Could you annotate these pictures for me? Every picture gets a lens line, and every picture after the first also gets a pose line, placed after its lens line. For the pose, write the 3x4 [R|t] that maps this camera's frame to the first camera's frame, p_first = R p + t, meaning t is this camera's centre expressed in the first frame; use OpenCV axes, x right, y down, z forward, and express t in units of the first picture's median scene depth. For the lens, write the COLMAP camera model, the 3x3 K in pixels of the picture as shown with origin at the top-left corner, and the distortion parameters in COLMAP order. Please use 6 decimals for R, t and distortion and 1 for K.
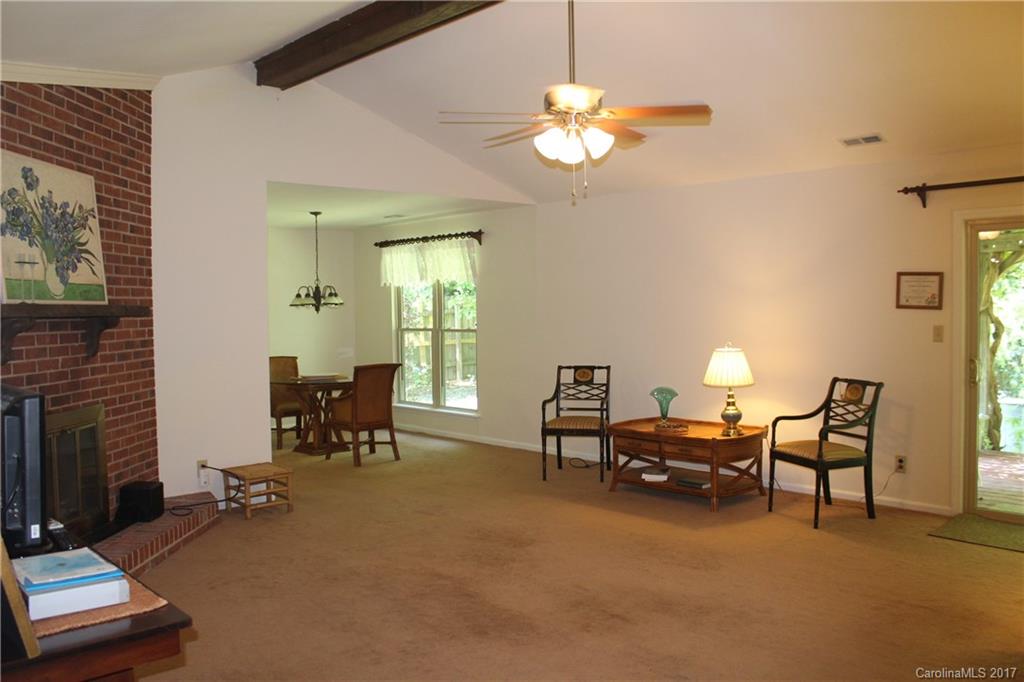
lens RADIAL K [[844.8, 0, 512.1], [0, 844.8, 345.9], [0, 0, 1]] dist [-0.157919, 0.085592]
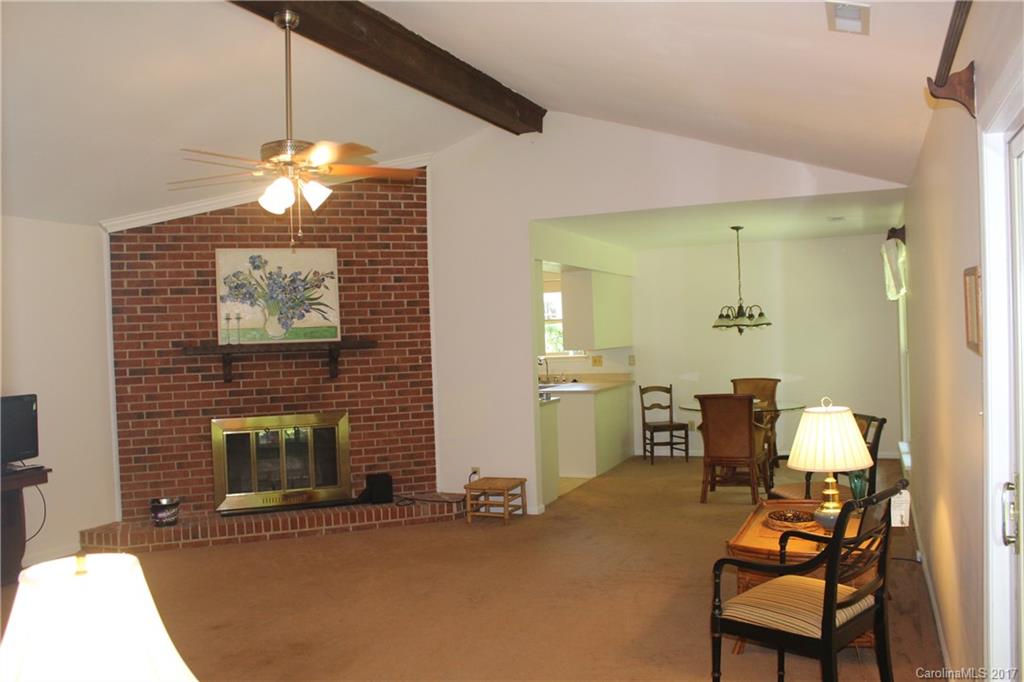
lens RADIAL K [[844.8, 0, 510.7], [0, 844.8, 341.4], [0, 0, 1]] dist [-0.157919, 0.085592]
pose [[0.392548, 0.008680, -0.919691, 0.801735], [-0.011109, 0.999927, 0.004696, -0.051224], [0.919664, 0.008373, 0.392616, 0.614333]]
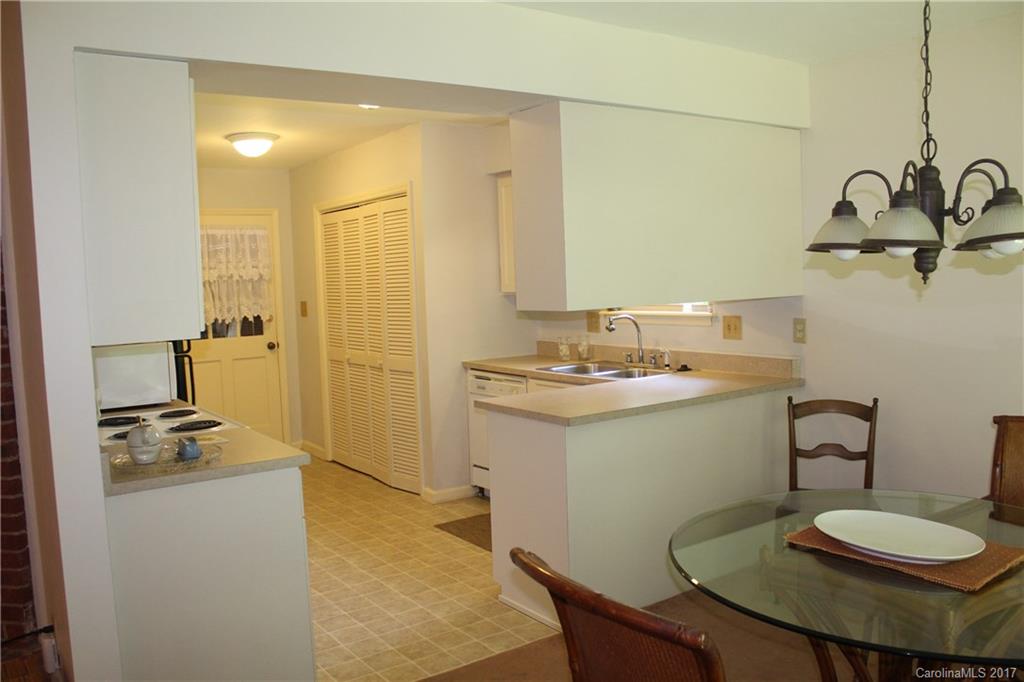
lens RADIAL K [[844.8, 0, 507.3], [0, 844.8, 345.4], [0, 0, 1]] dist [-0.157919, 0.085592]
pose [[-0.153630, 0.103214, -0.982723, 0.022791], [-0.010657, 0.994299, 0.106095, -0.067889], [0.988071, 0.026772, -0.151654, 1.412559]]
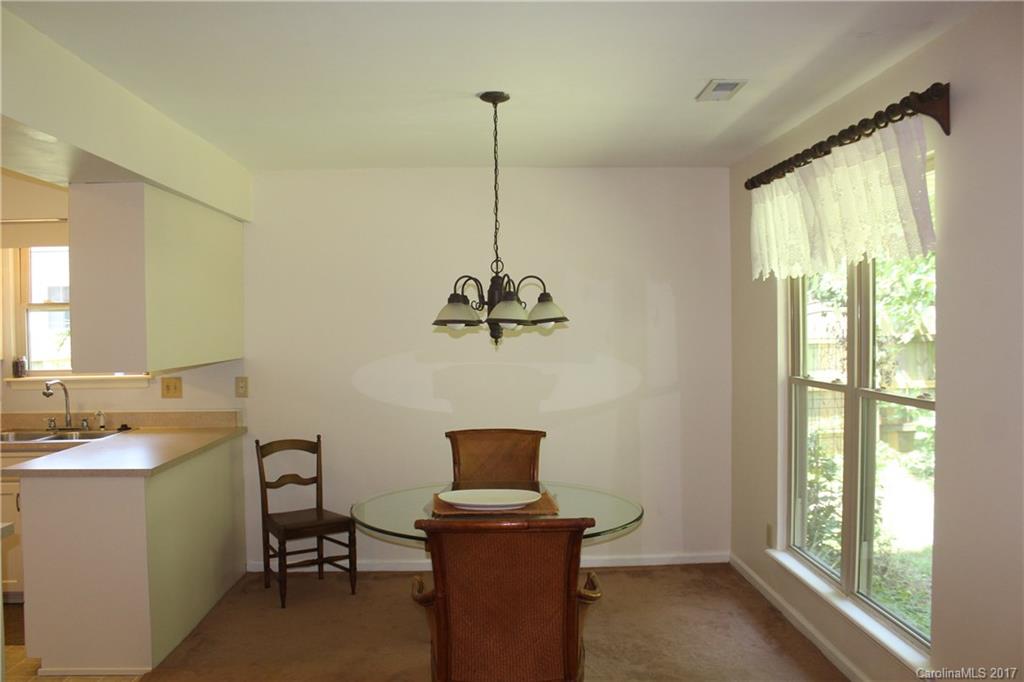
lens RADIAL K [[844.8, 0, 516.7], [0, 844.8, 343.6], [0, 0, 1]] dist [-0.157919, 0.085592]
pose [[0.751893, 0.021450, -0.658936, 0.065713], [-0.029600, 0.999561, -0.001238, -0.059647], [0.658620, 0.020436, 0.752198, 1.077202]]
